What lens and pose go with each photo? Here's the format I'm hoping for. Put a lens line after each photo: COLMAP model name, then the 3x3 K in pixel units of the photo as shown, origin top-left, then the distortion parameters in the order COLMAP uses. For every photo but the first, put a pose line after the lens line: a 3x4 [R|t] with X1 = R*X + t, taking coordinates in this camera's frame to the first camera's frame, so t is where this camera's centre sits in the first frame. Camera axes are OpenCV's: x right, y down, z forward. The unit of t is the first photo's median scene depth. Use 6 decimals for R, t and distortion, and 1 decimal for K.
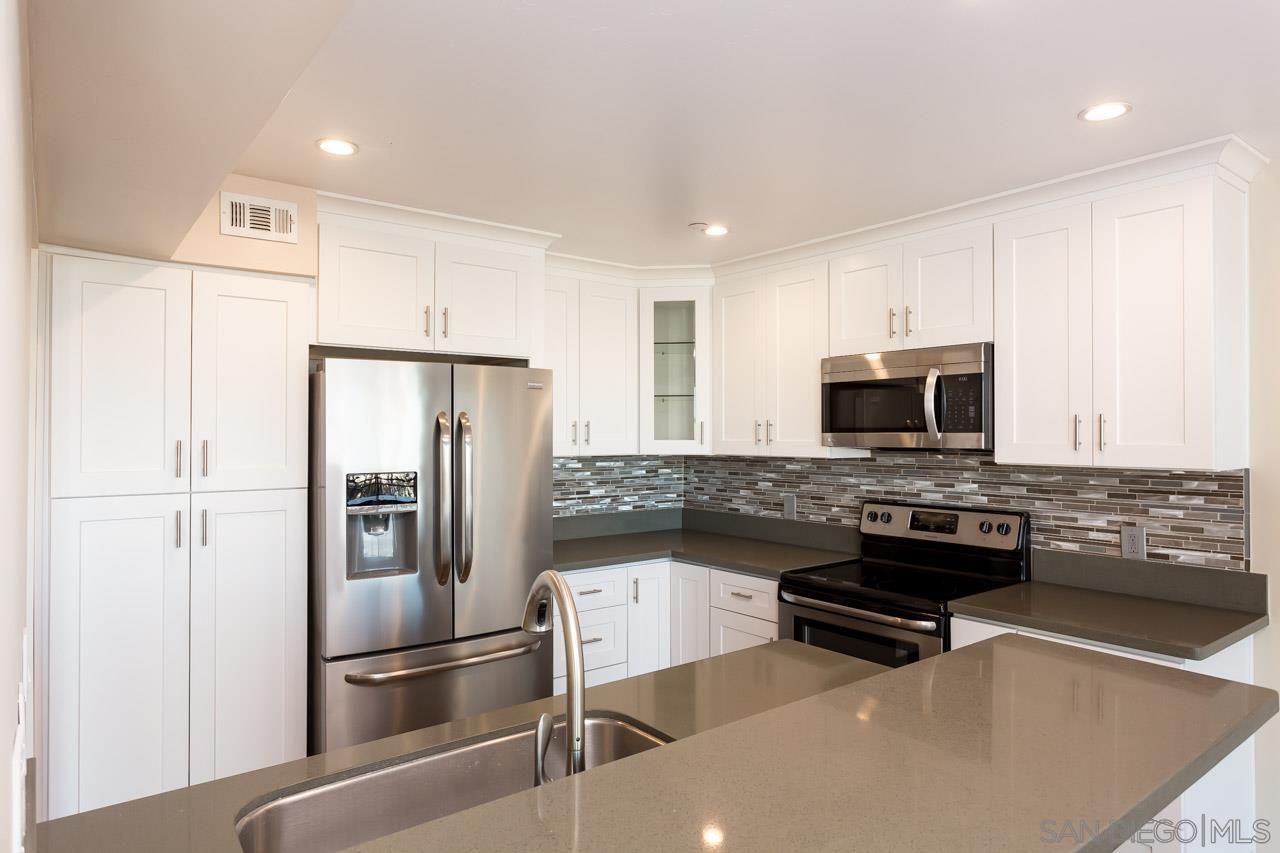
lens RADIAL K [[763.4, 0, 631.2], [0, 763.4, 425.3], [0, 0, 1]] dist [-0.000257, 0.000089]
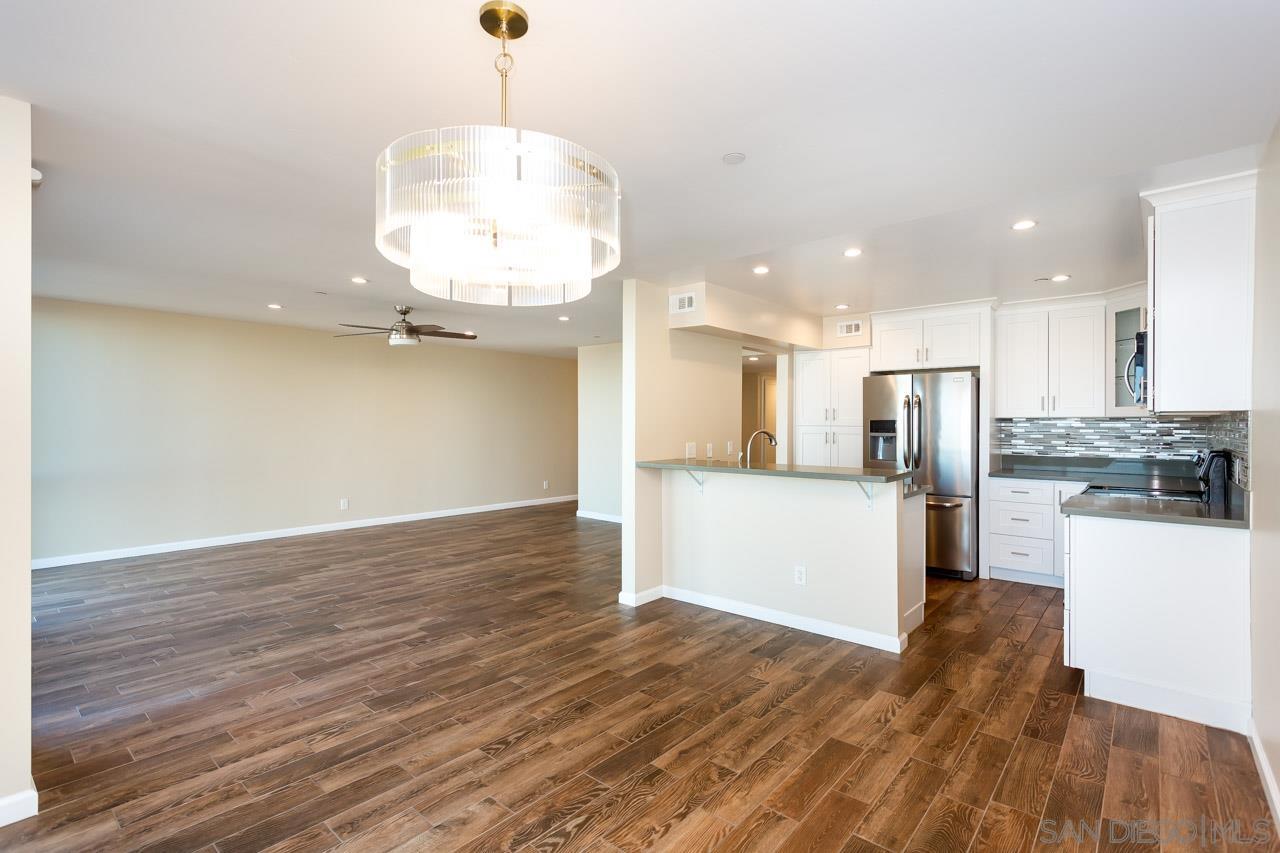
lens RADIAL K [[601.5, 0, 631.8], [0, 601.5, 423.2], [0, 0, 1]] dist [-0.001736, 0.002188]
pose [[0.199982, 0.000897, -0.979799, 1.264073], [0.006360, 0.999977, 0.002214, 0.054285], [0.979779, -0.006675, 0.199972, -0.187312]]
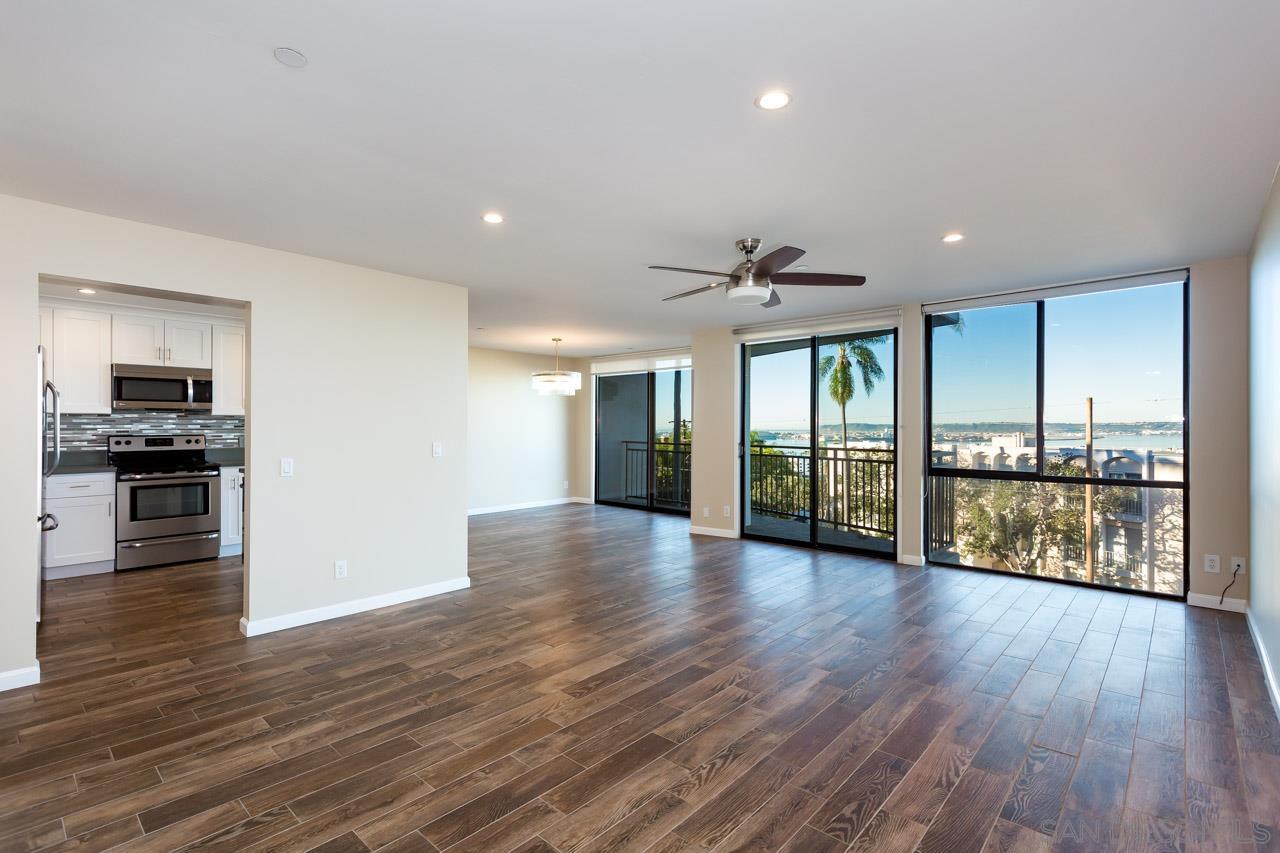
lens RADIAL K [[601.5, 0, 631.8], [0, 601.5, 423.2], [0, 0, 1]] dist [-0.001736, 0.002188]
pose [[-0.170972, 0.004217, 0.985267, -1.652182], [-0.009357, 0.999939, -0.005903, 0.070624], [-0.985231, -0.010229, -0.170922, -0.077503]]
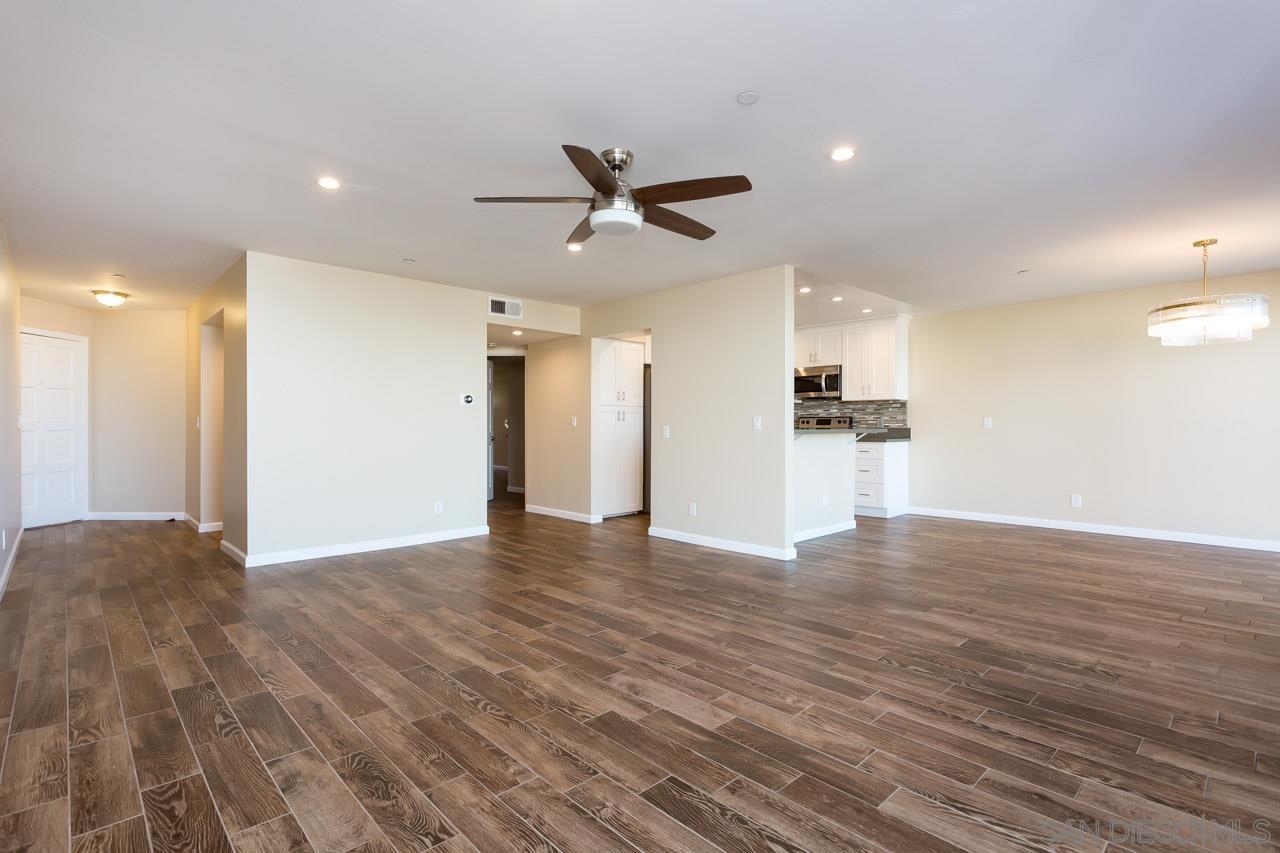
lens RADIAL K [[601.5, 0, 631.8], [0, 601.5, 423.2], [0, 0, 1]] dist [-0.001736, 0.002188]
pose [[0.995088, -0.000275, 0.098992, -0.639484], [-0.000370, 0.999979, 0.006496, 0.119218], [-0.098991, -0.006500, 0.995067, -1.397386]]
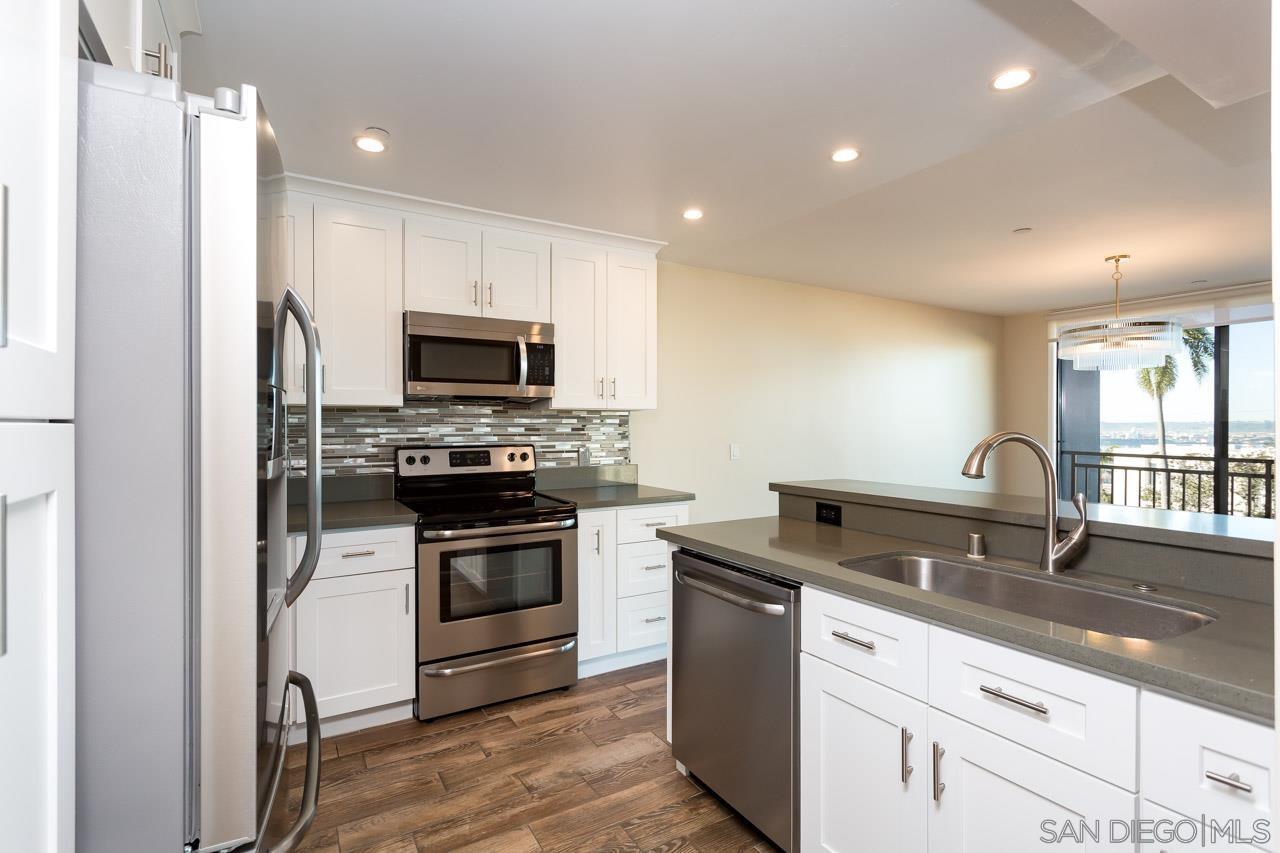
lens RADIAL K [[605.6, 0, 631.9], [0, 605.6, 423.3], [0, 0, 1]] dist [0.003017, 0.001089]
pose [[0.117010, 0.002471, 0.993128, -0.579840], [-0.008488, 0.999963, -0.001488, 0.070687], [-0.993095, -0.008255, 0.117026, 0.639798]]
